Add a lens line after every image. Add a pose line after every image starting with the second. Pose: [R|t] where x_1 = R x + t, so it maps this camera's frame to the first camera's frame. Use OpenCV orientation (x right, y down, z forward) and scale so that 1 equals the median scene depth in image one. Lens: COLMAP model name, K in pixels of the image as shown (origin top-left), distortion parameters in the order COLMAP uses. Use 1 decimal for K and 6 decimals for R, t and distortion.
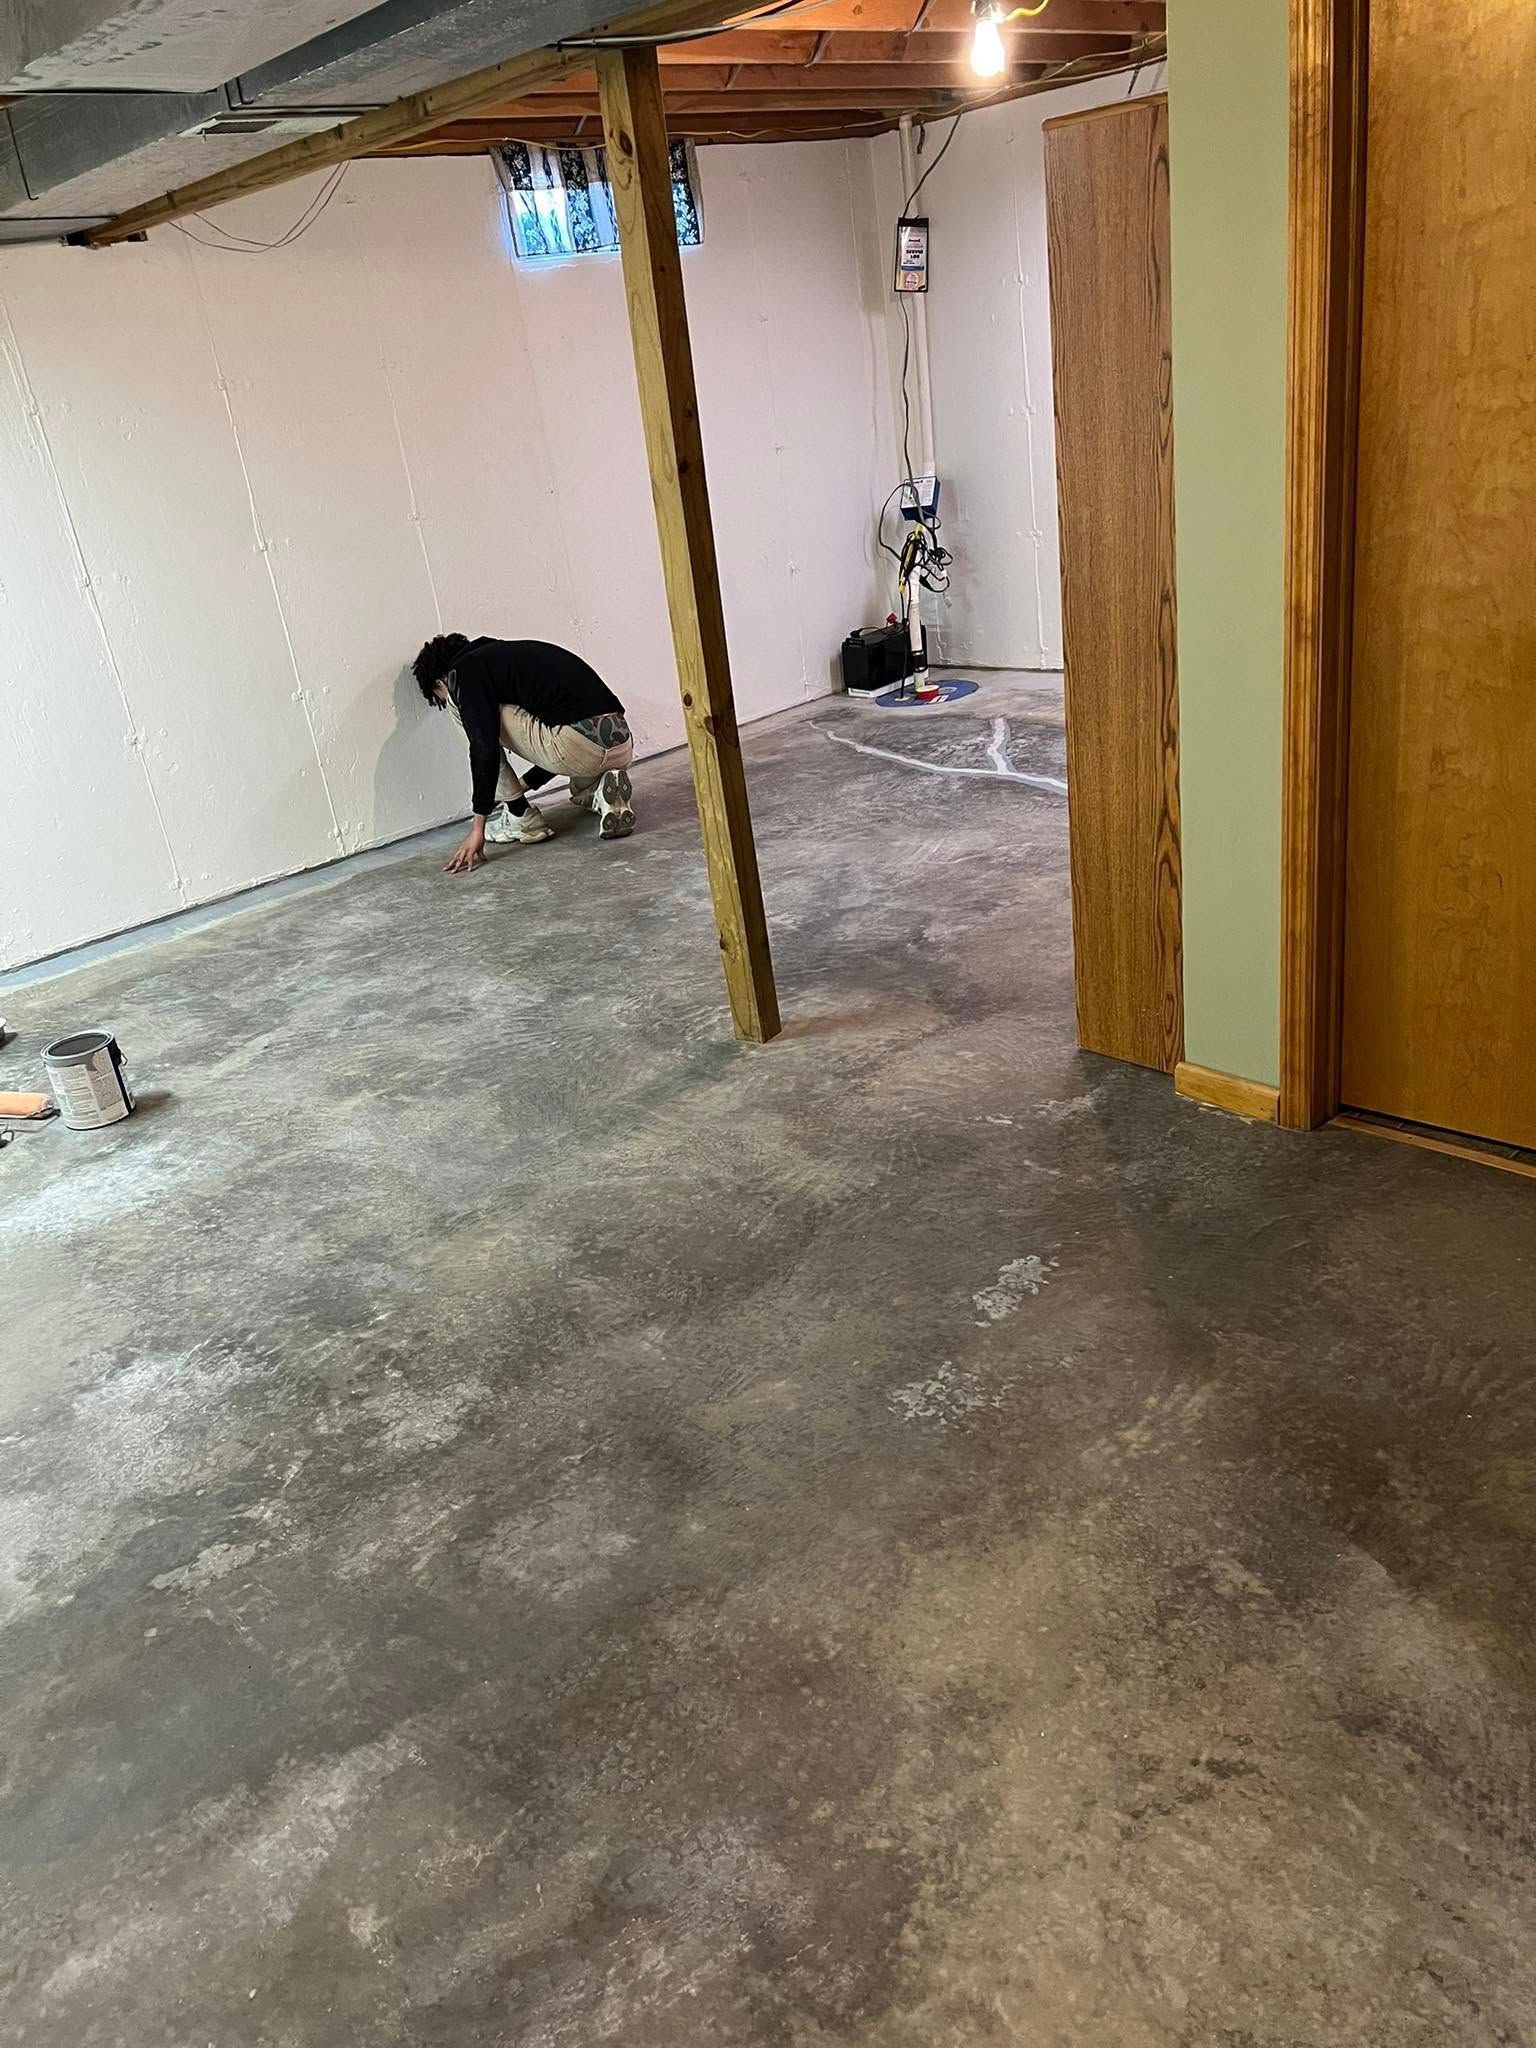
lens RADIAL K [[1580.0, 0, 767.3], [0, 1580.0, 1043.5], [0, 0, 1]] dist [0.049742, -0.043044]
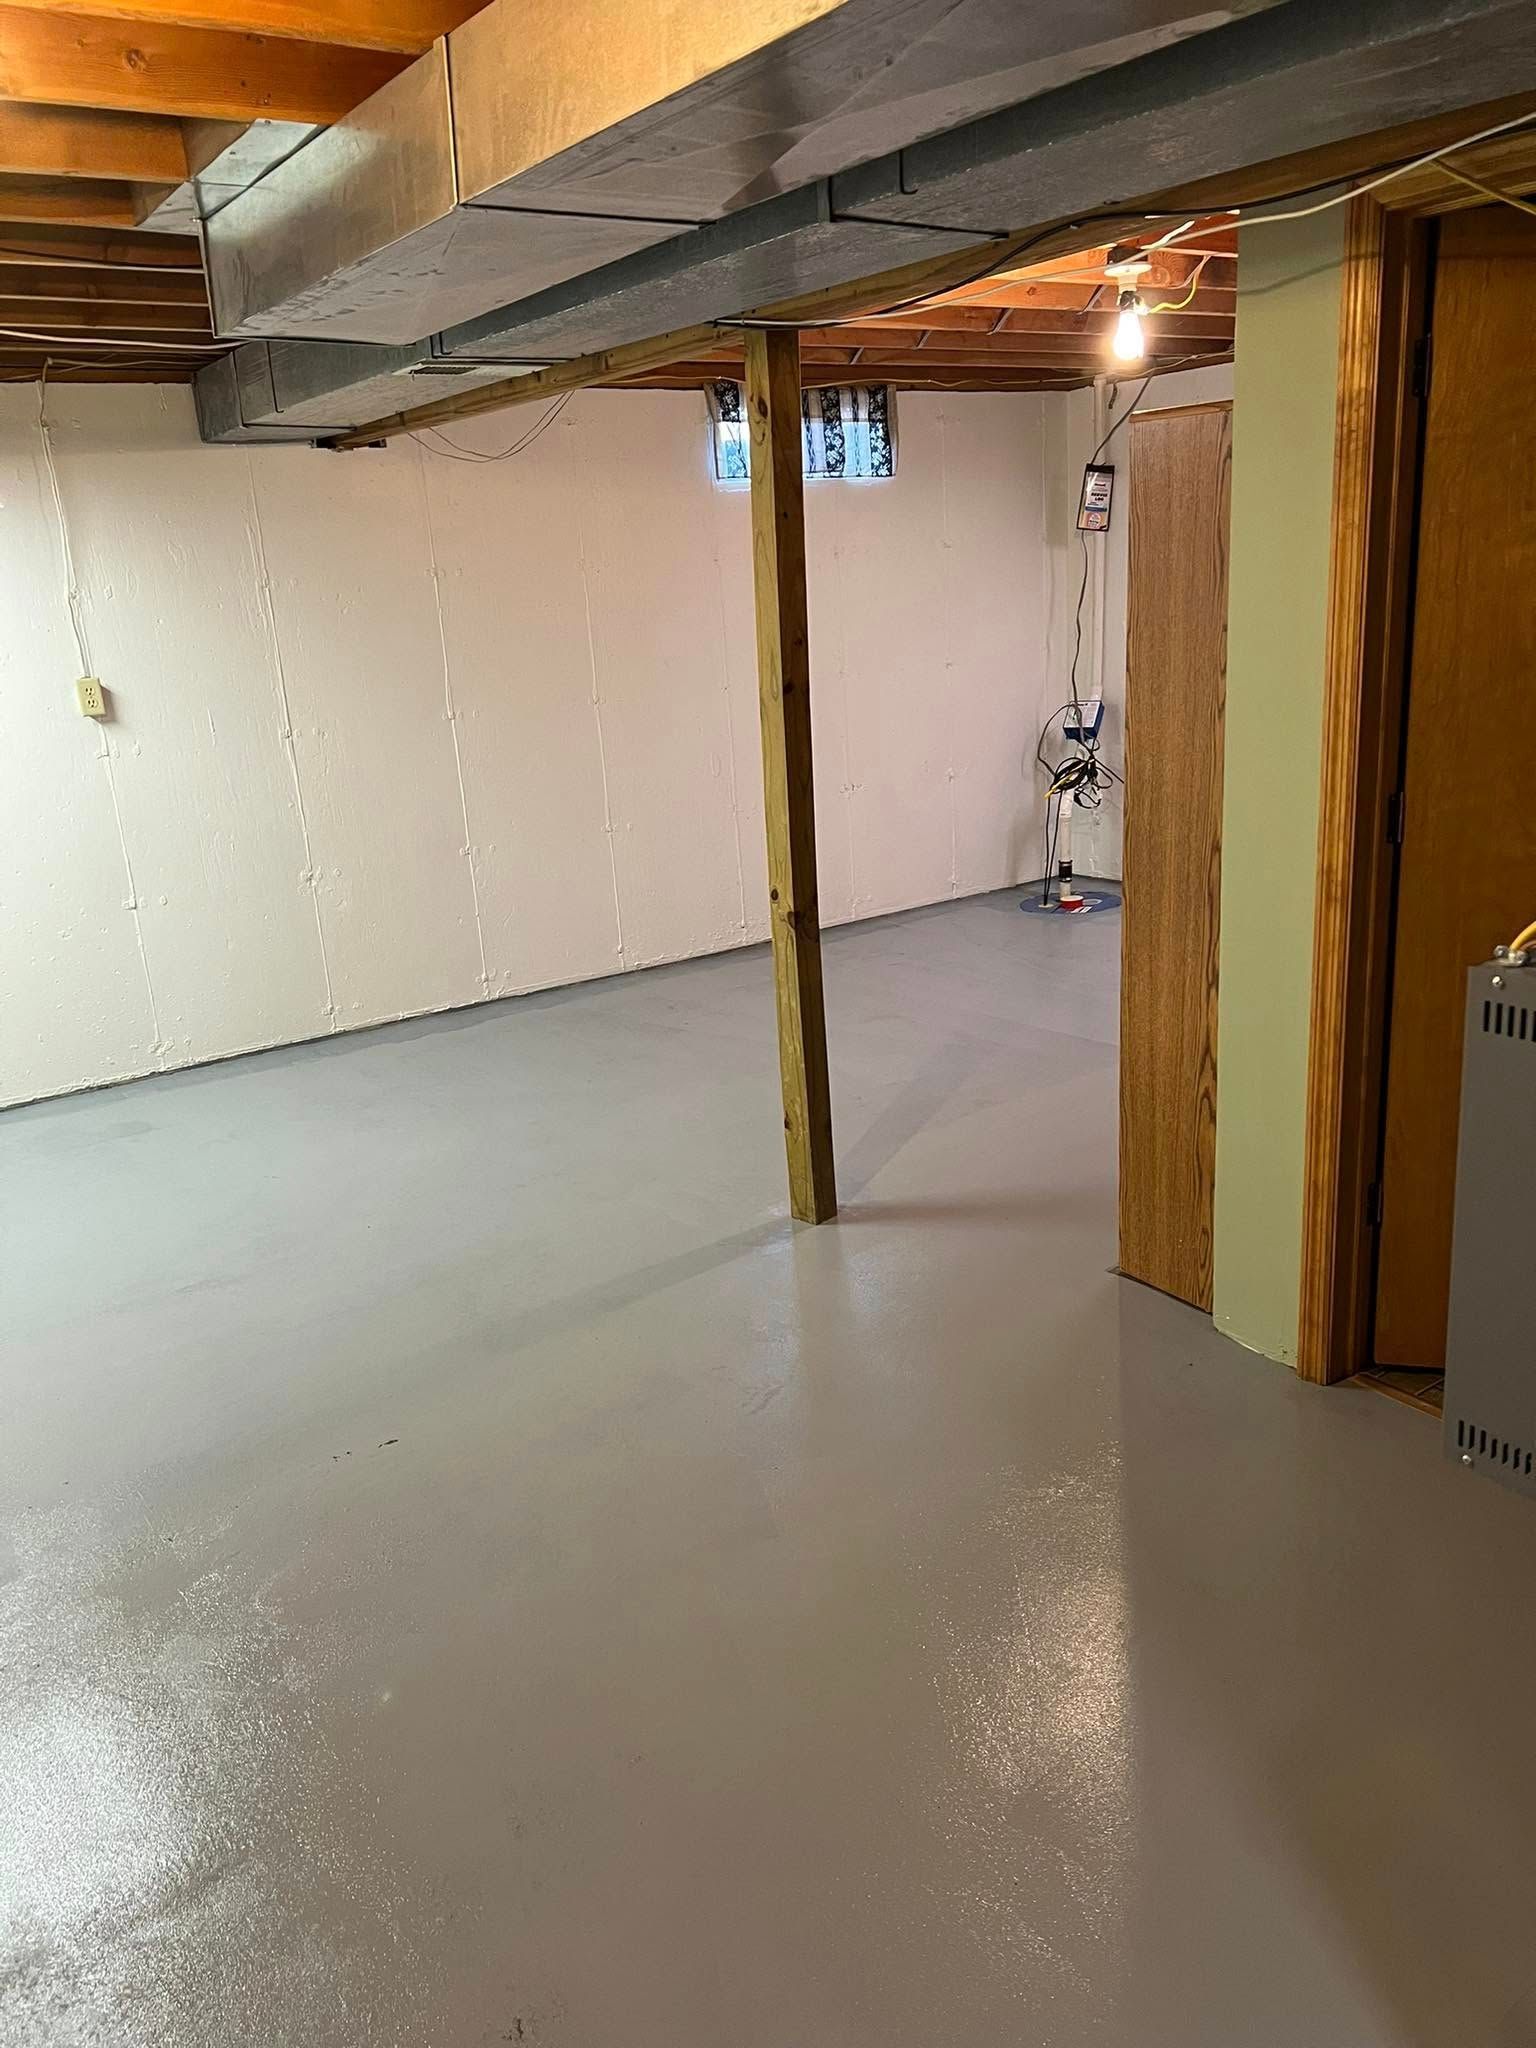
lens RADIAL K [[1588.7, 0, 768.0], [0, 1588.7, 1024.0], [0, 0, 1]] dist [0.081740, -0.103186]
pose [[0.985387, 0.110131, -0.129940, 0.097985], [-0.124901, 0.985873, -0.111598, -0.010941], [0.115814, 0.126197, 0.985221, -0.047760]]
